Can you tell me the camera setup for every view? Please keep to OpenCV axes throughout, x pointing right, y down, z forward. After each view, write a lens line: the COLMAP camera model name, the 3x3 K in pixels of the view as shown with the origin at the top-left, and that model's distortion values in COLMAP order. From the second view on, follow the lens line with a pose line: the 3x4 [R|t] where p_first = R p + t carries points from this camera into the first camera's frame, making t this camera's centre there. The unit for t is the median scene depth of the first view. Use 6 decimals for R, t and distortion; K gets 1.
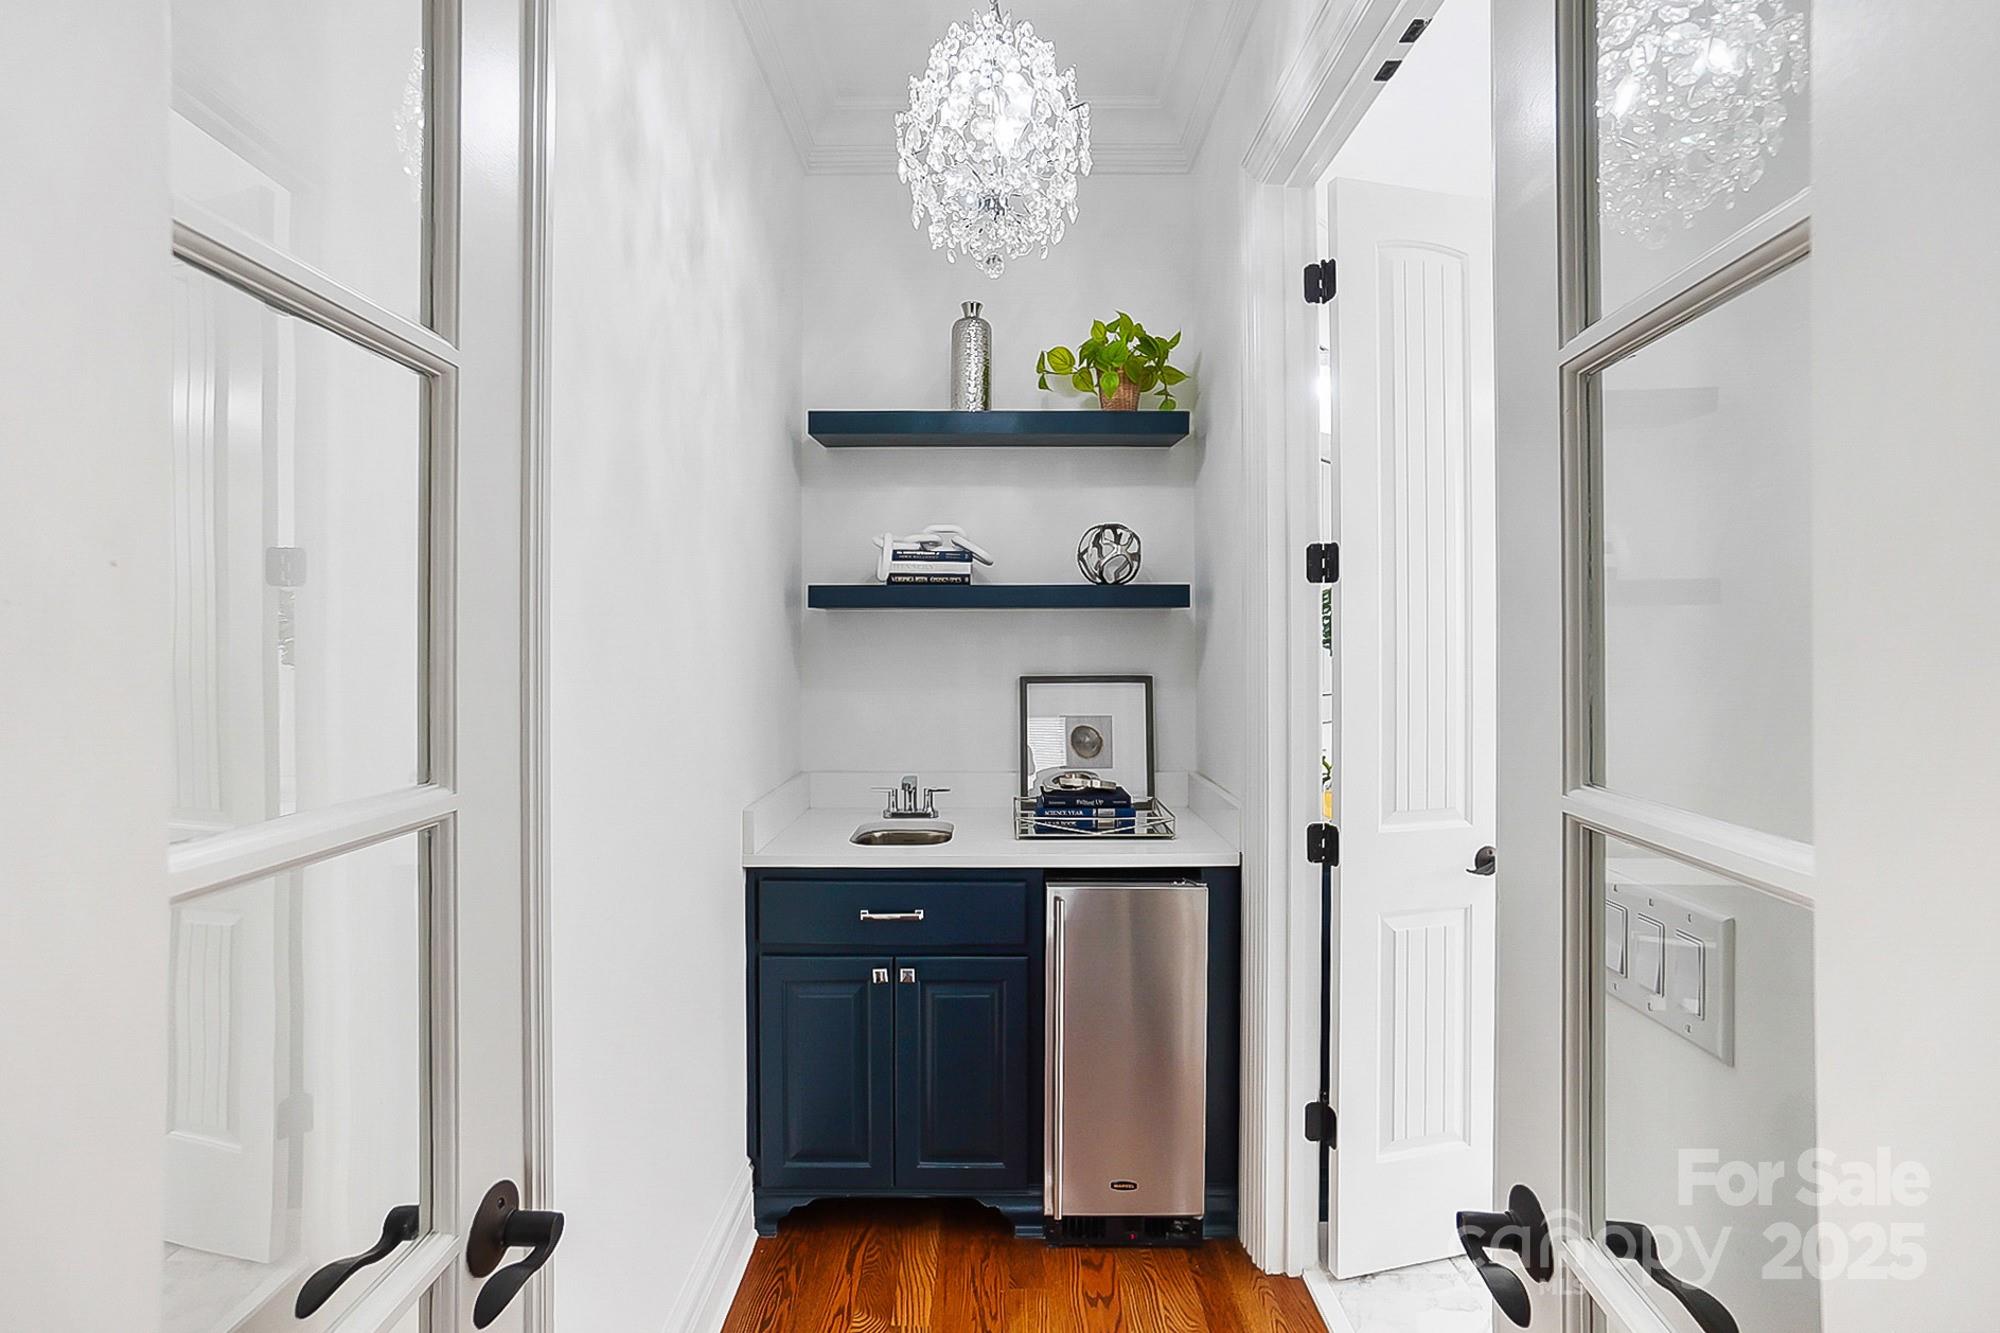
lens RADIAL K [[880.1, 0, 991.3], [0, 880.1, 644.6], [0, 0, 1]] dist [-0.048341, 0.025730]
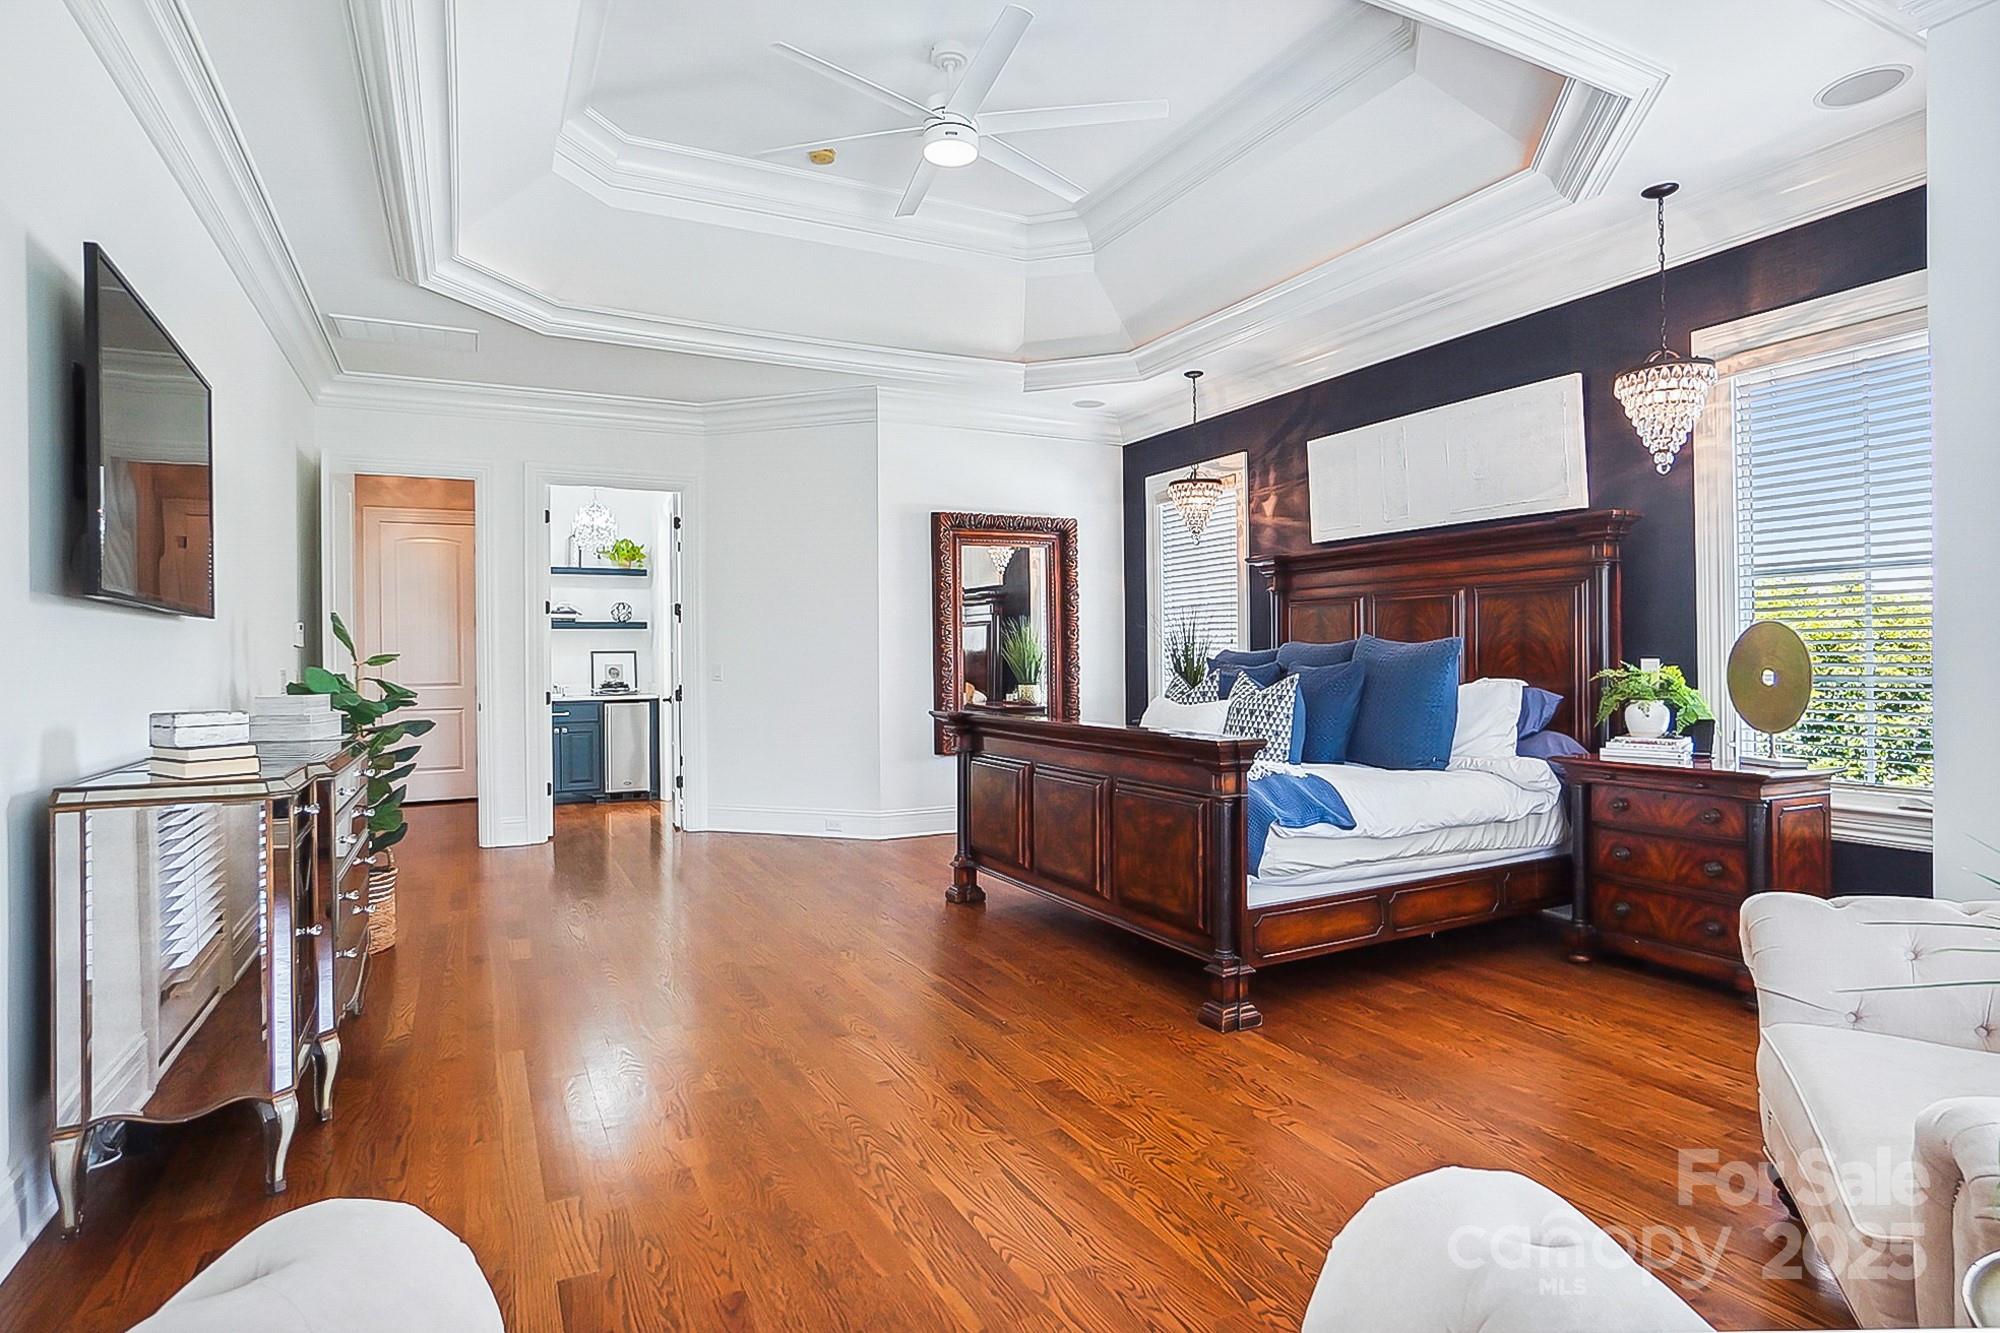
lens RADIAL K [[1037.9, 0, 991.6], [0, 1037.9, 673.6], [0, 0, 1]] dist [-0.013372, 0.020737]
pose [[0.886357, -0.010591, 0.462880, -0.431959], [0.005770, 0.999913, 0.011828, 0.085923], [-0.462966, -0.007813, 0.886342, -3.052680]]
